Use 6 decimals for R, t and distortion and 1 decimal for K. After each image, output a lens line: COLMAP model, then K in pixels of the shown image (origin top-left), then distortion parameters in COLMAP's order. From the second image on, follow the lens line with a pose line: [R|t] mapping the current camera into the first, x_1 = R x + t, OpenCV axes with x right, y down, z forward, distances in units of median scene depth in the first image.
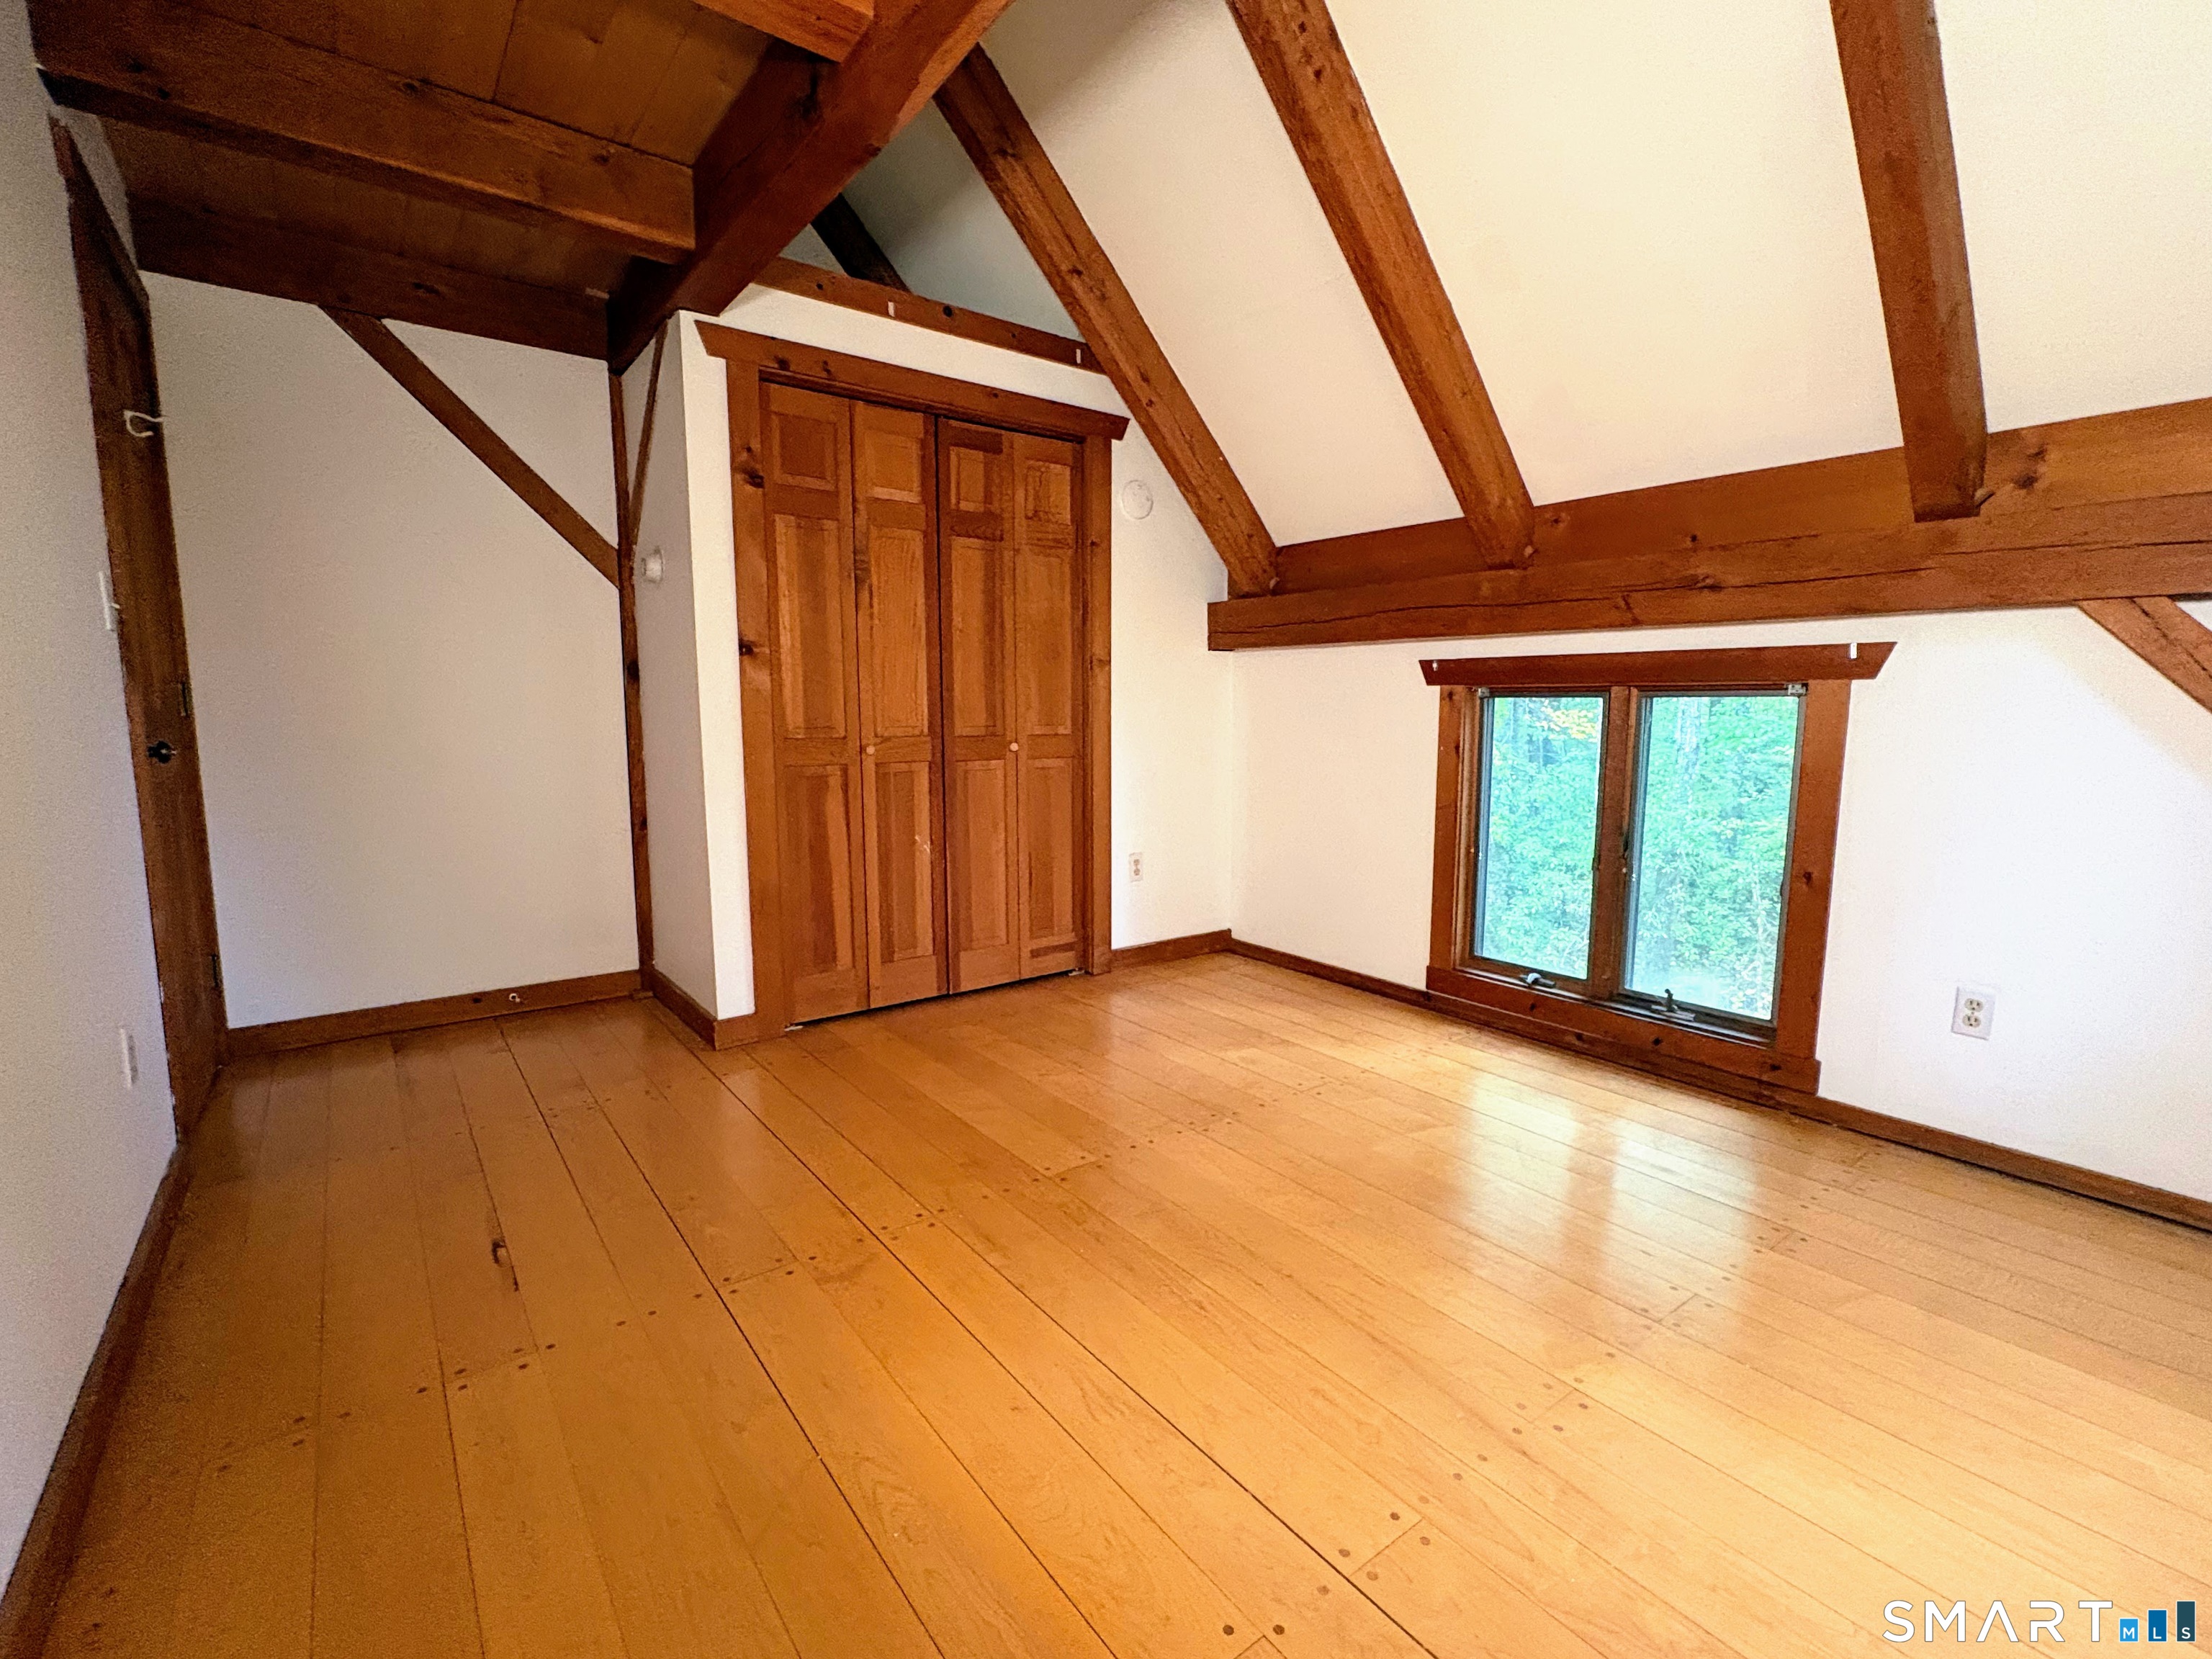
lens RADIAL K [[969.6, 0, 1096.1], [0, 969.6, 828.0], [0, 0, 1]] dist [-0.002633, -0.000131]
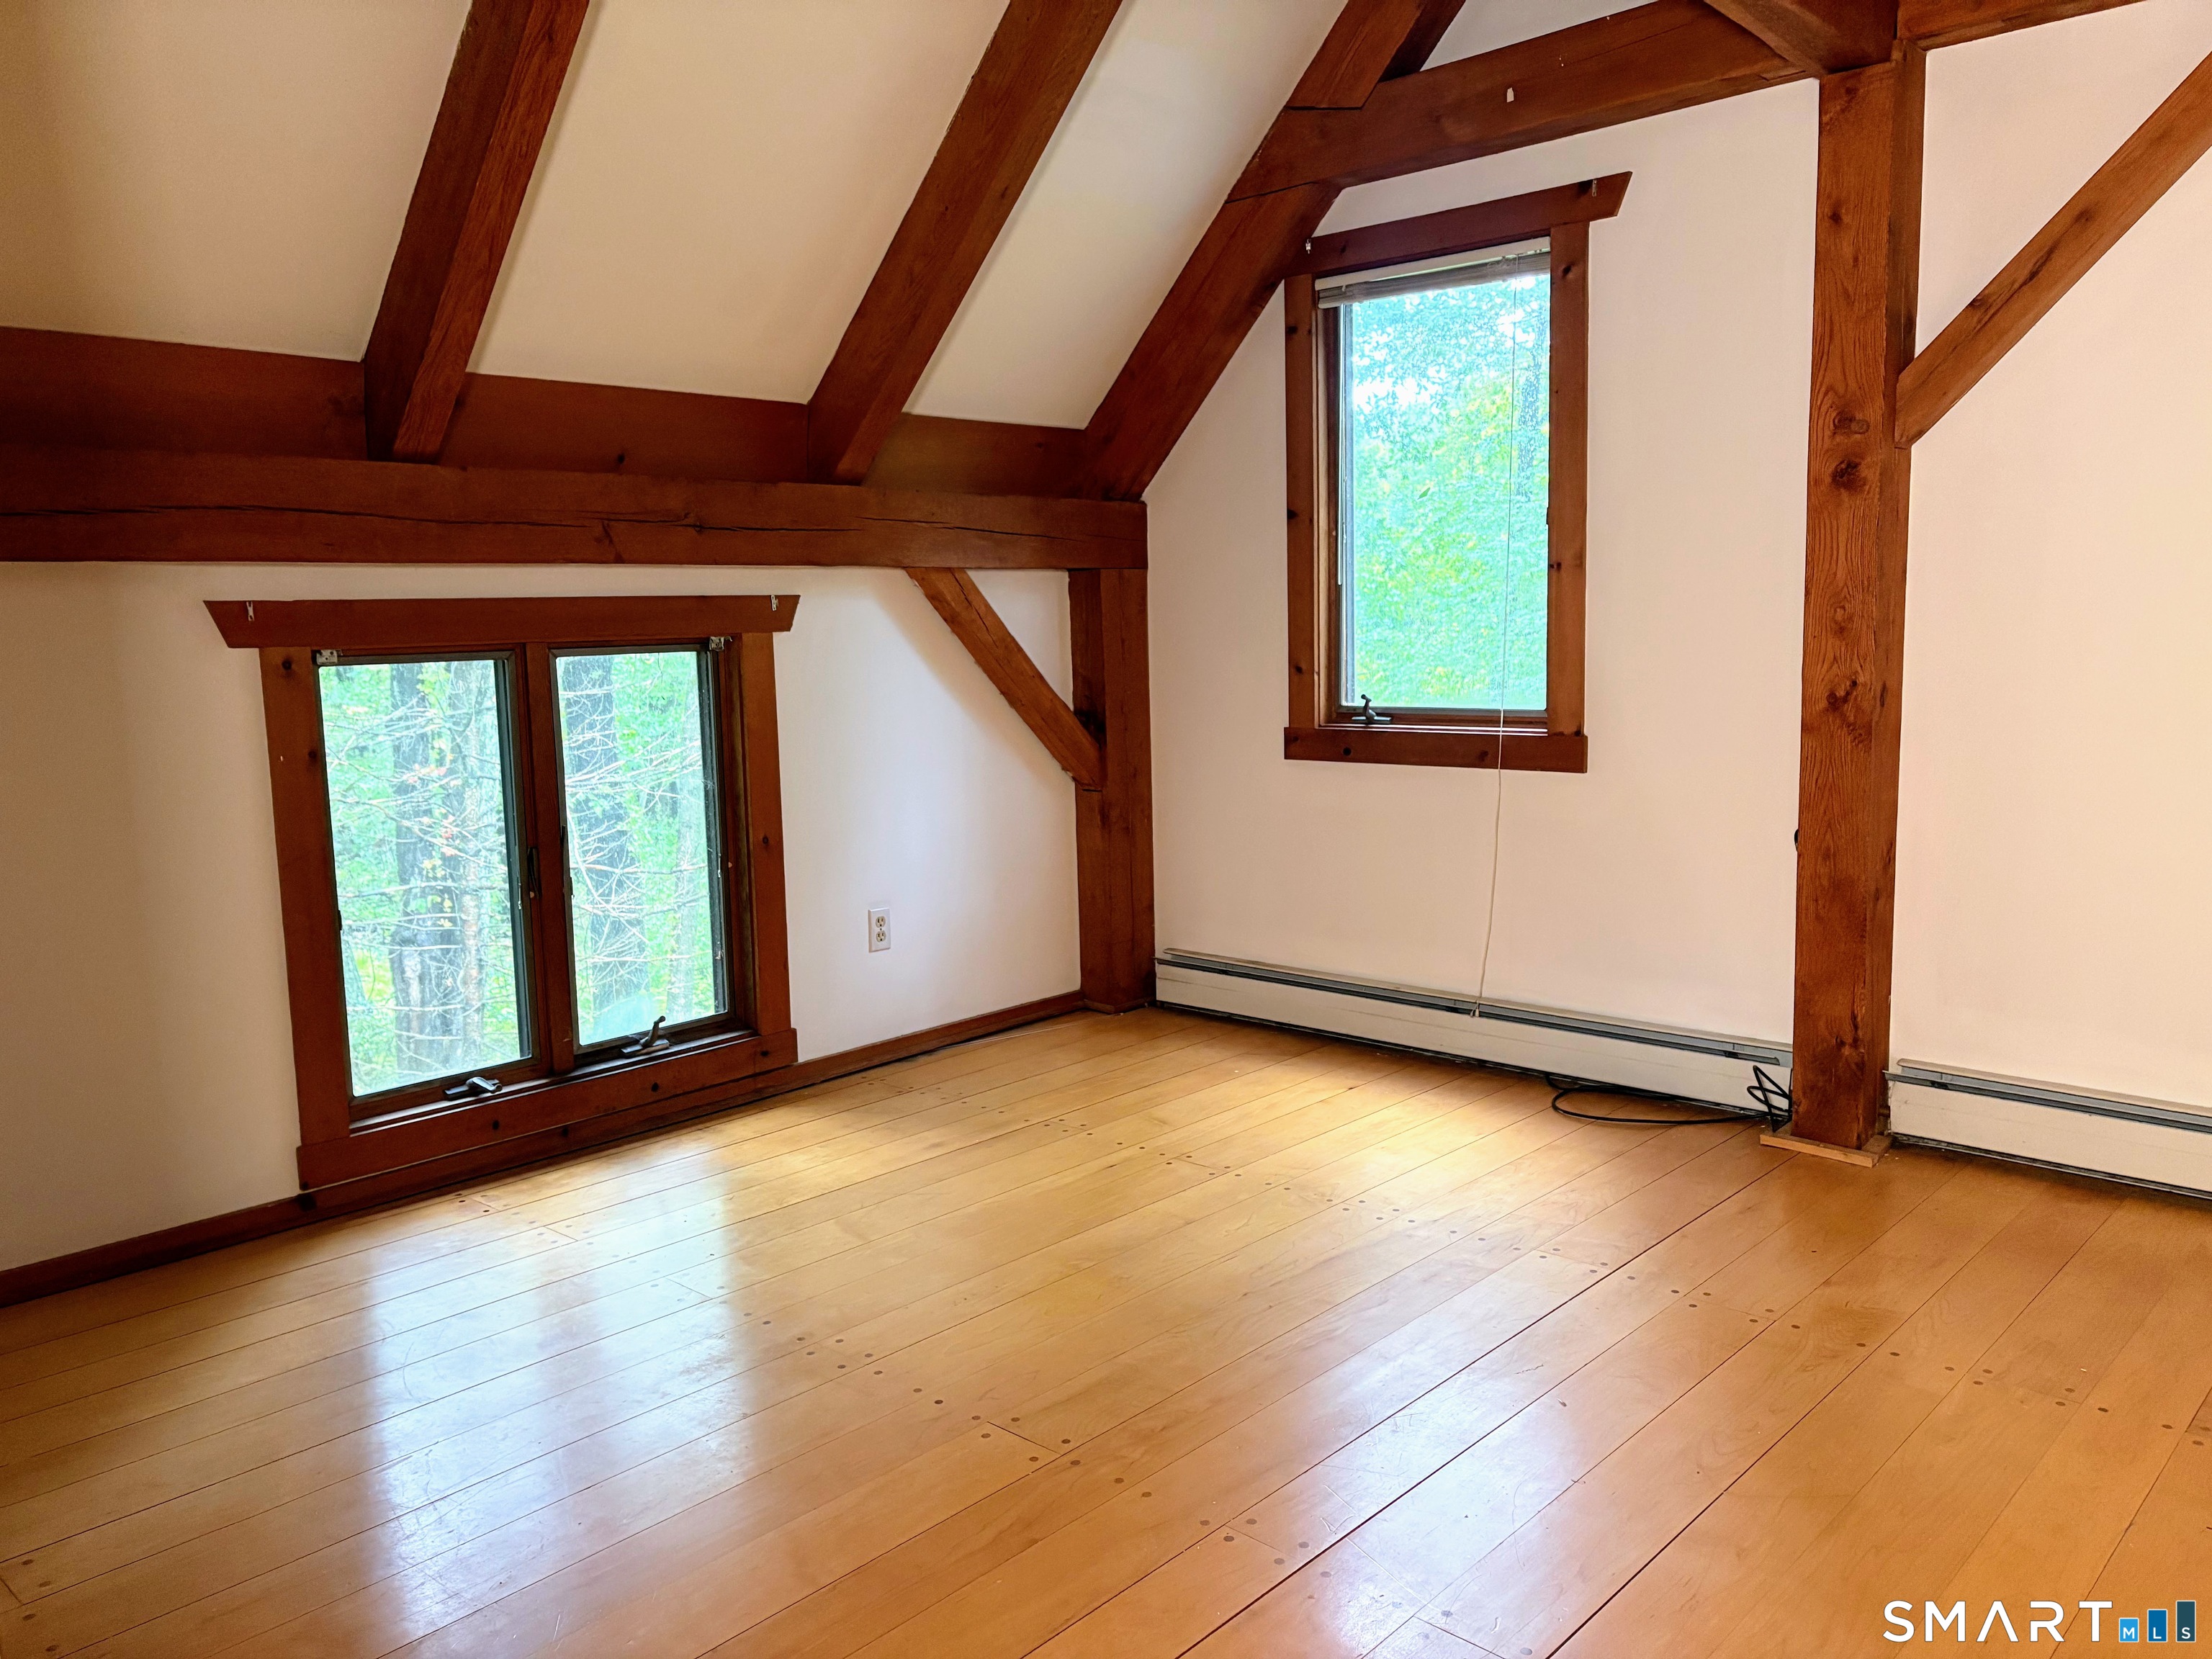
lens RADIAL K [[1645.7, 0, 1108.5], [0, 1645.7, 832.9], [0, 0, 1]] dist [-0.014777, -0.004120]
pose [[-0.174626, -0.135661, 0.975244, -0.748980], [0.141661, 0.976697, 0.161229, -0.142877], [-0.974391, 0.166309, -0.151339, 0.782519]]
